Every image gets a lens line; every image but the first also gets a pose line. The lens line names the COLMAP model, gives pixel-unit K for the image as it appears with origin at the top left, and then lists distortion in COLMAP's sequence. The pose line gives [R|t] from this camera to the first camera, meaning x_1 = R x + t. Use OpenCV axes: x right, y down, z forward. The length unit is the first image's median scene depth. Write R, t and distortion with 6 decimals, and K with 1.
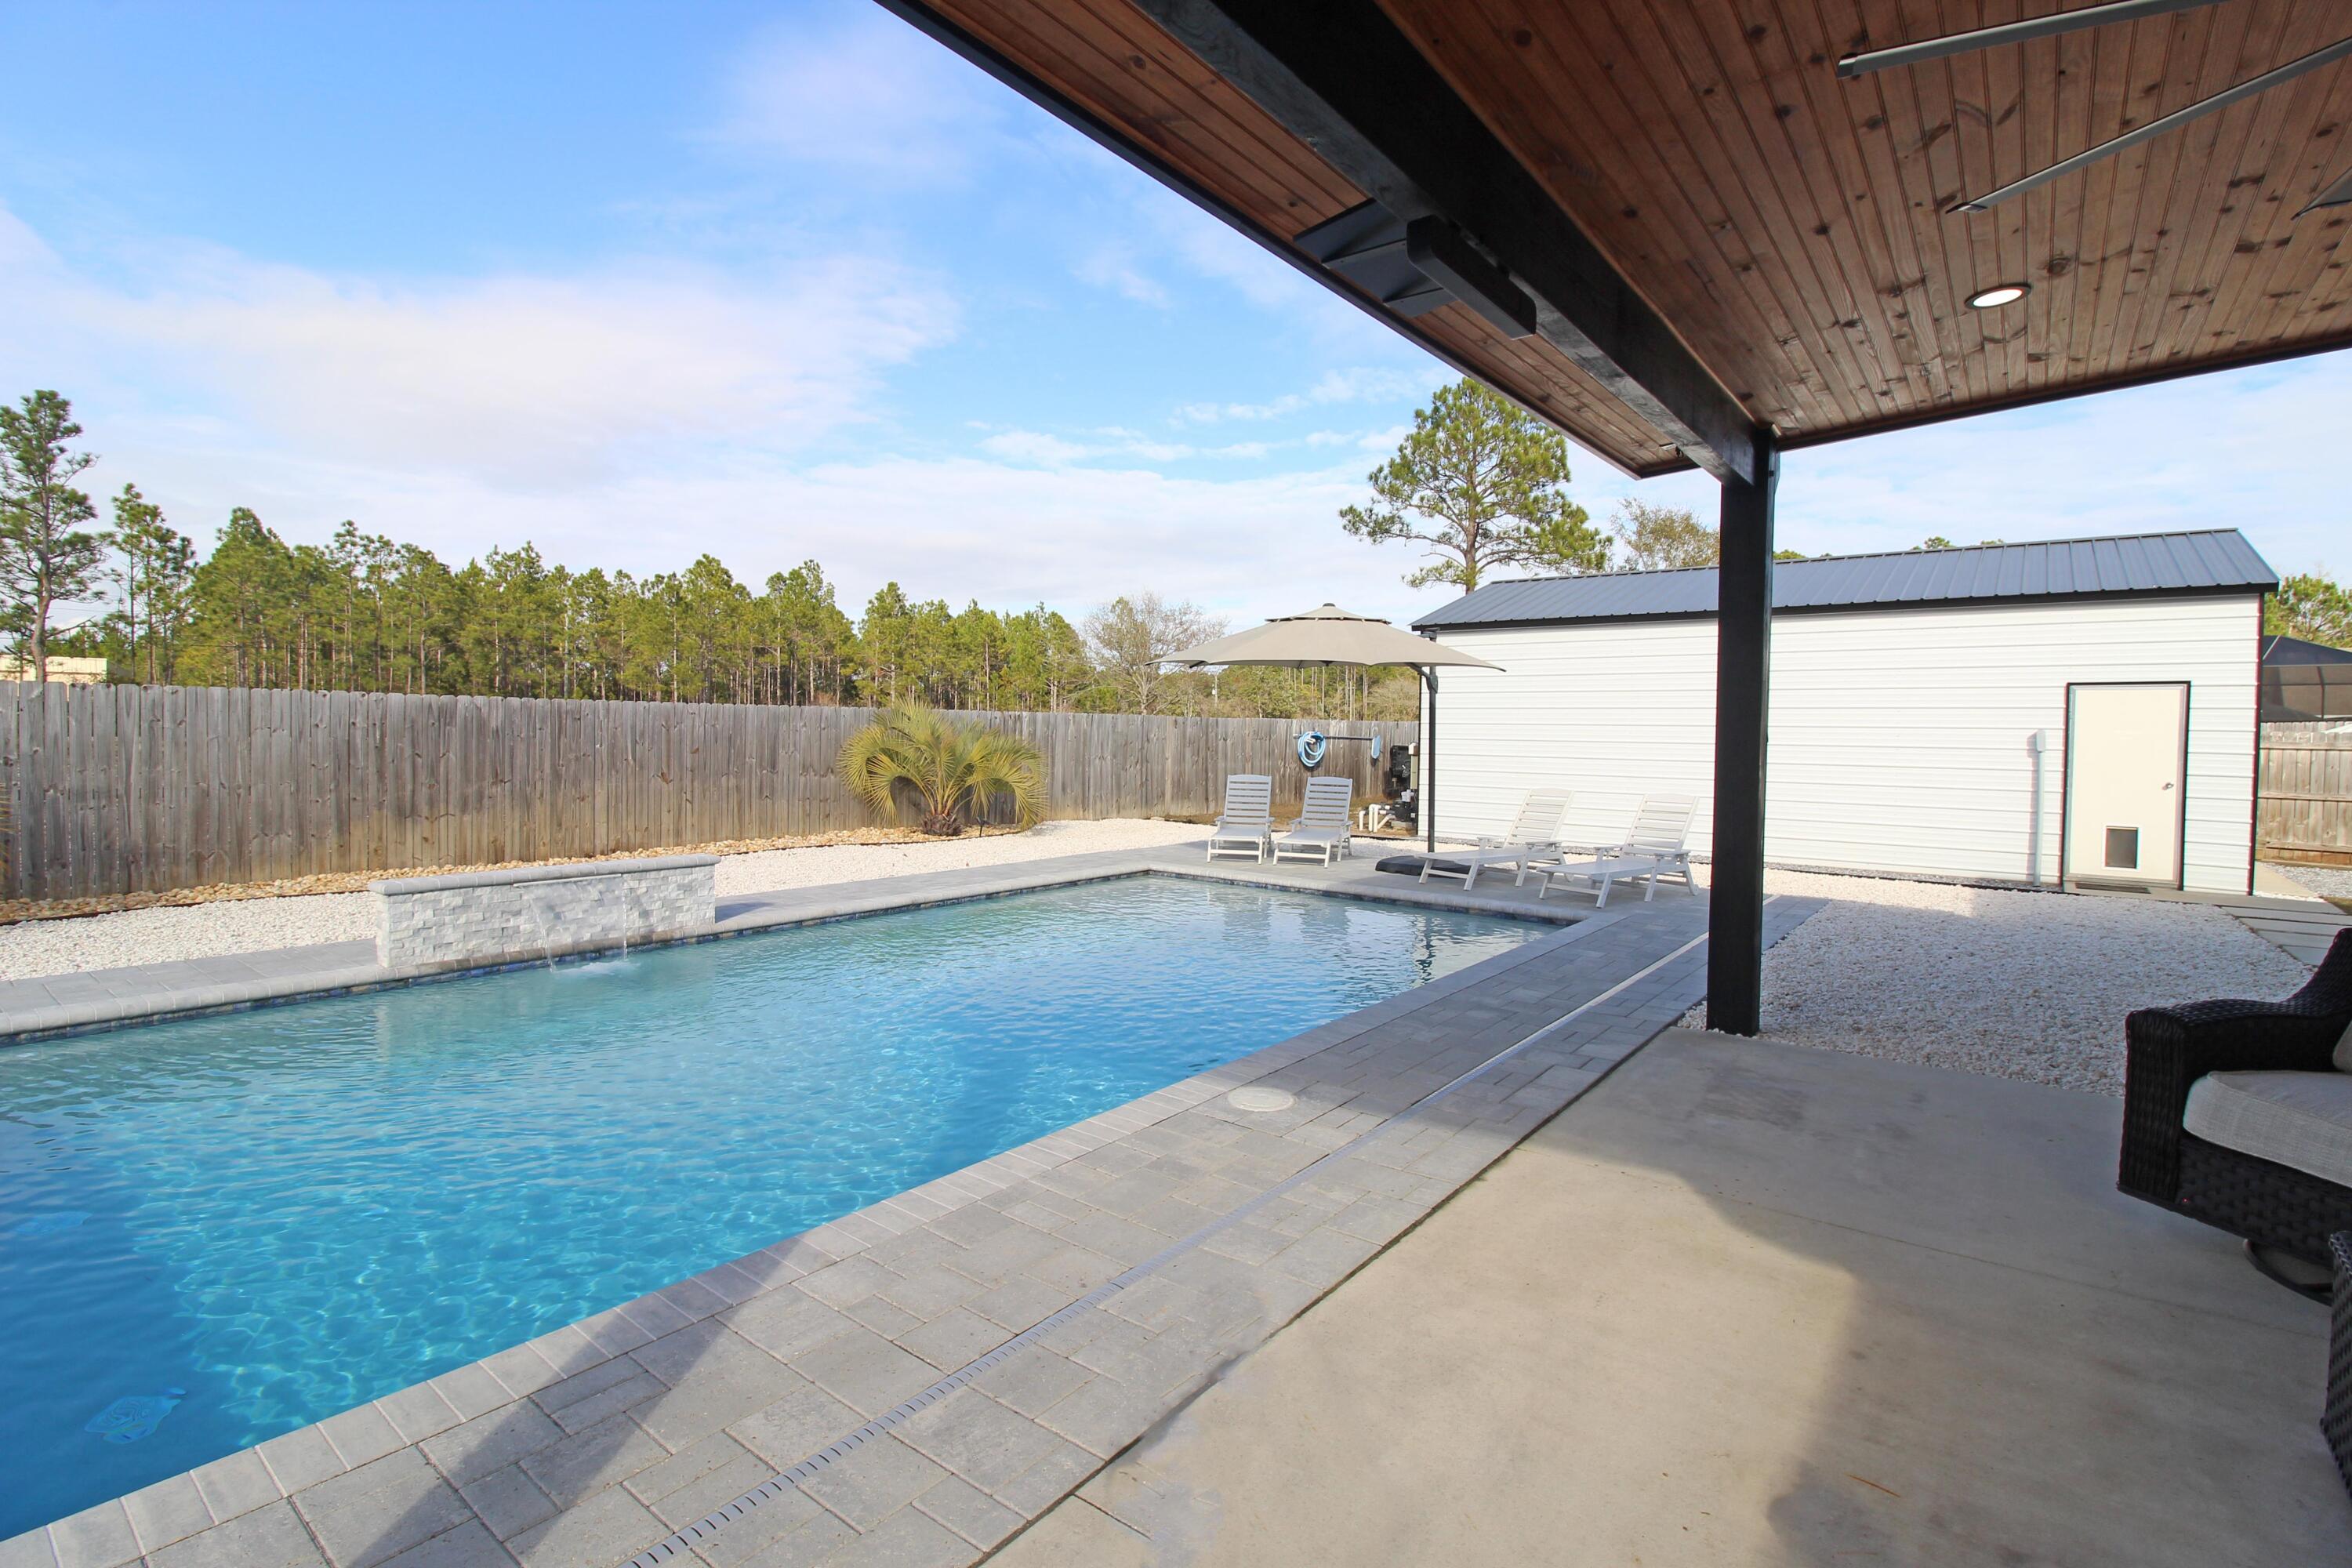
lens RADIAL K [[1090.9, 0, 1168.6], [0, 1090.9, 759.9], [0, 0, 1]] dist [-0.002648, -0.011737]
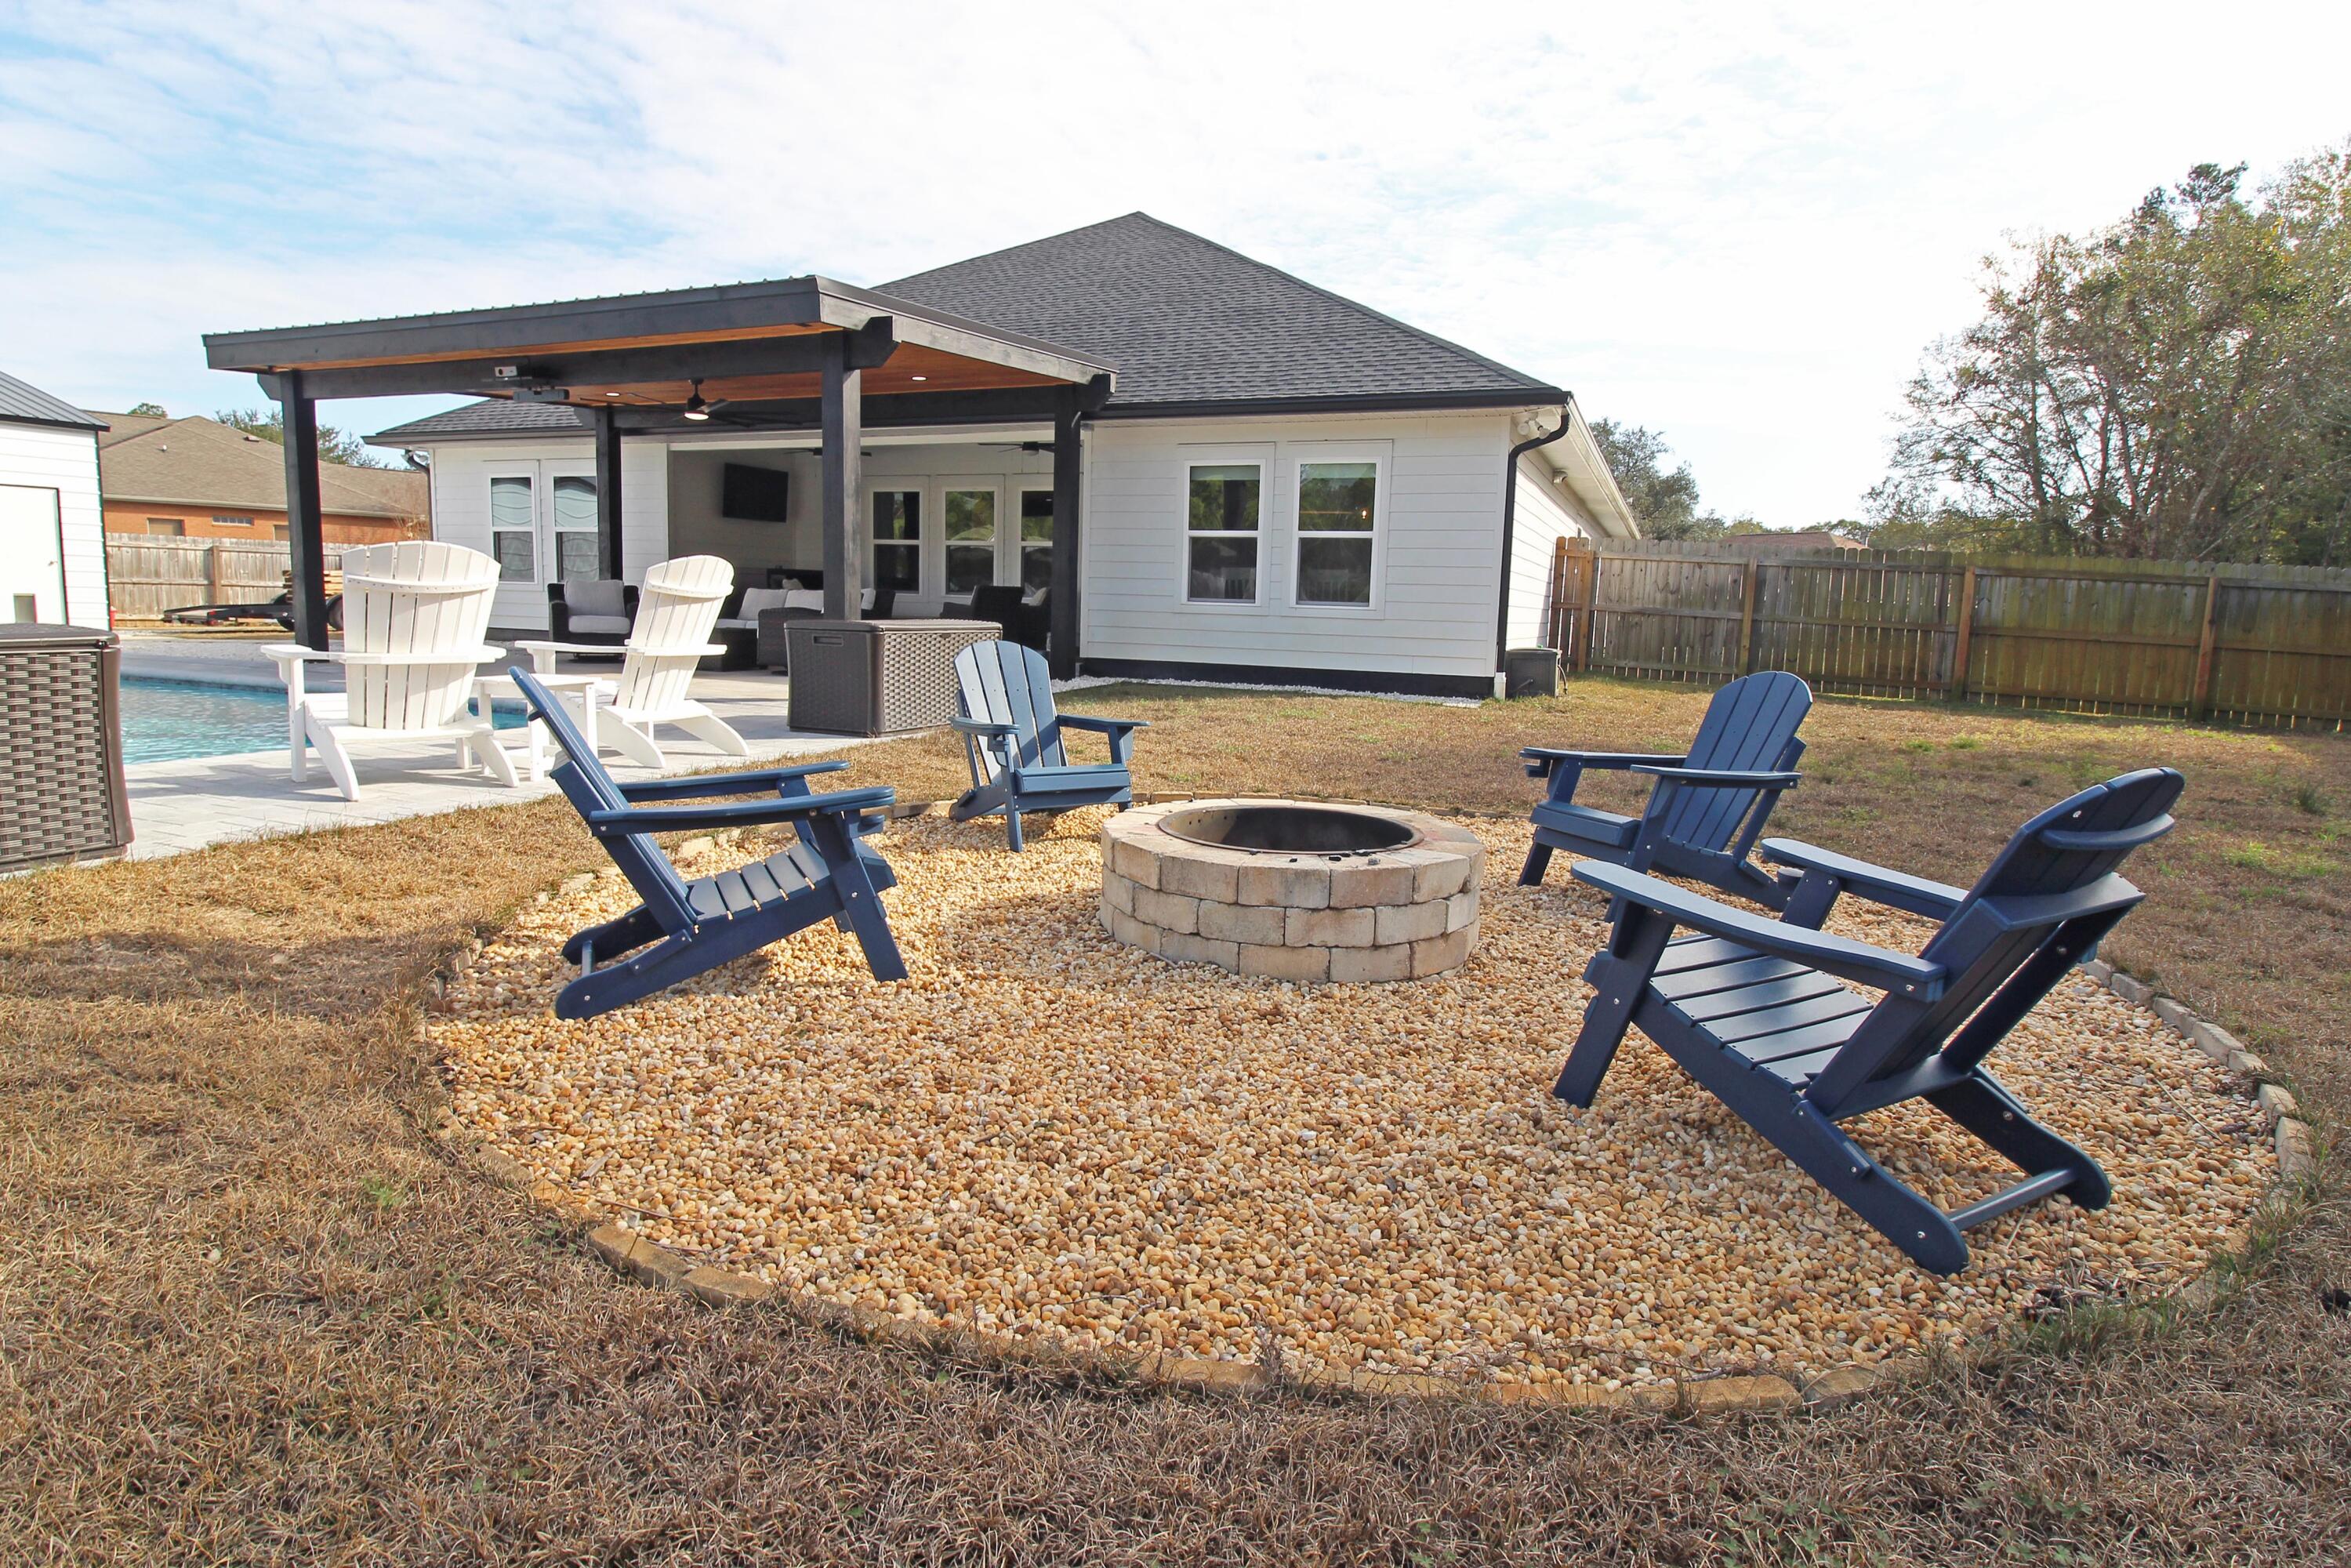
lens RADIAL K [[1198.6, 0, 1174.5], [0, 1198.6, 752.0], [0, 0, 1]] dist [-0.013850, -0.000773]
pose [[-0.281202, -0.142695, 0.948980, -0.643682], [-0.010452, 0.989280, 0.145657, 0.018455], [-0.959592, 0.031040, -0.279679, 0.027237]]
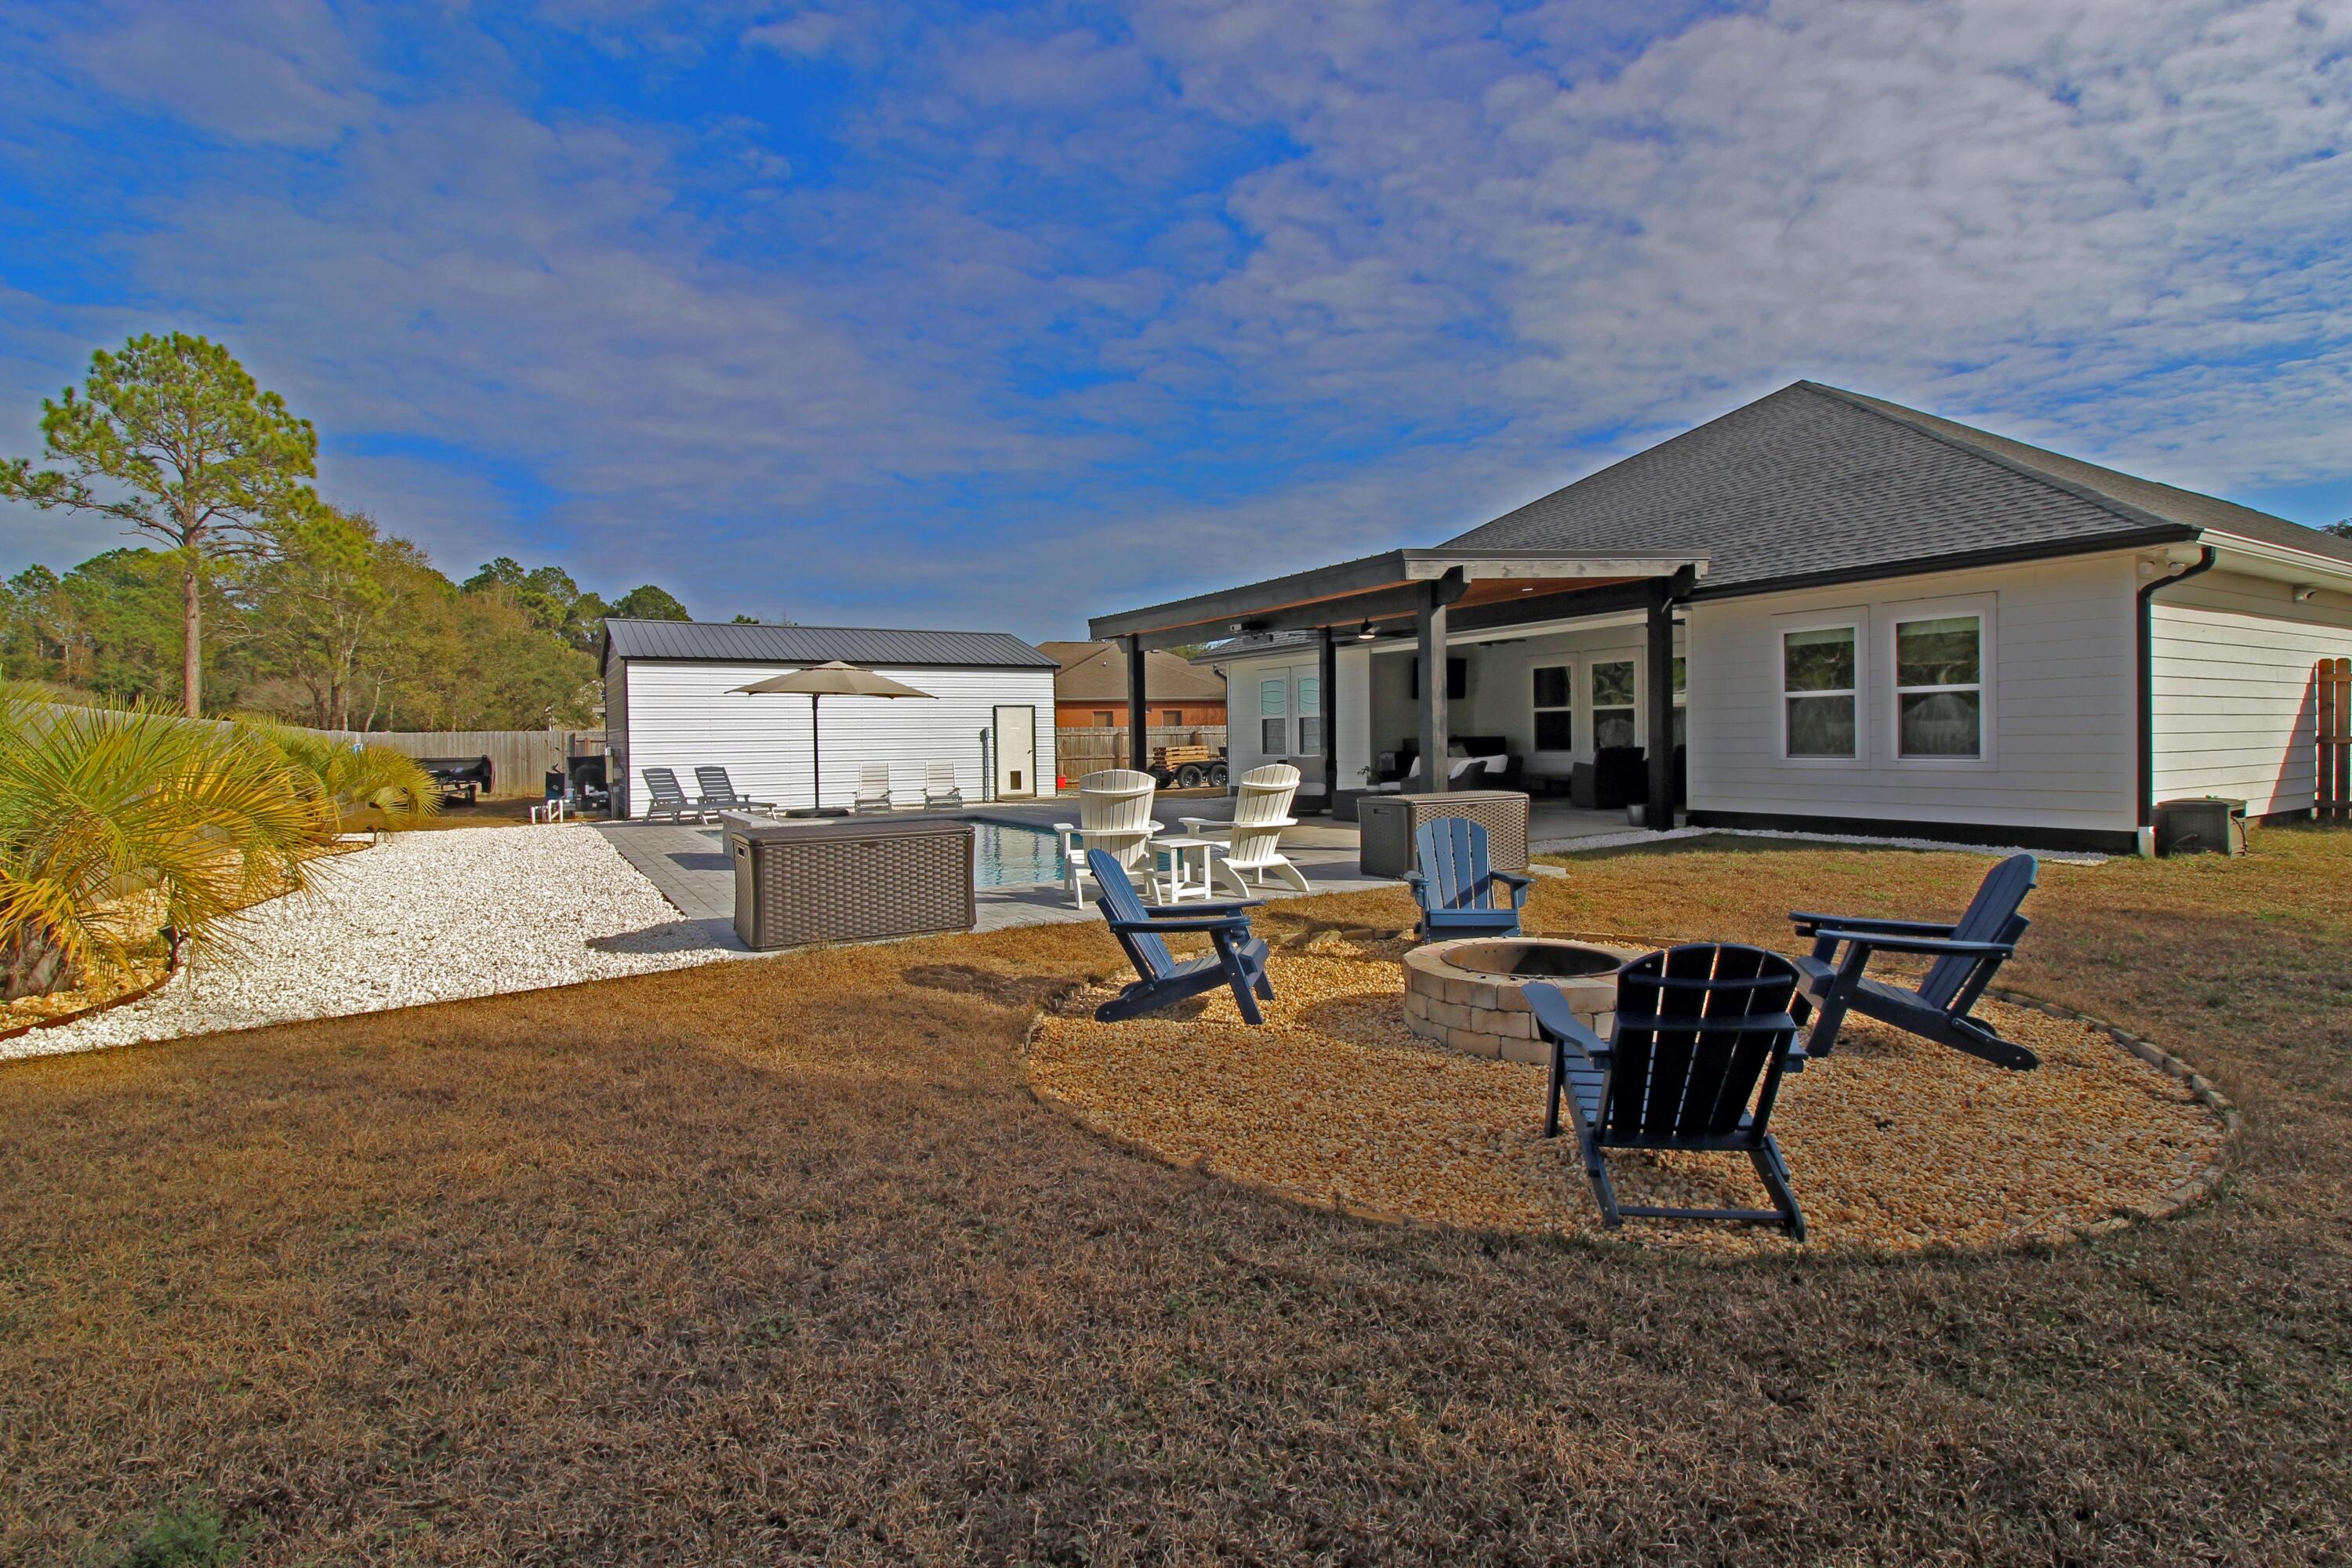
lens RADIAL K [[1090.9, 0, 1184.3], [0, 1090.9, 767.9], [0, 0, 1]] dist [-0.002648, -0.011737]
pose [[0.341704, -0.045323, 0.938714, -0.741699], [0.045732, 0.998455, 0.031560, 0.000164], [-0.938694, 0.032145, 0.343248, -0.061814]]
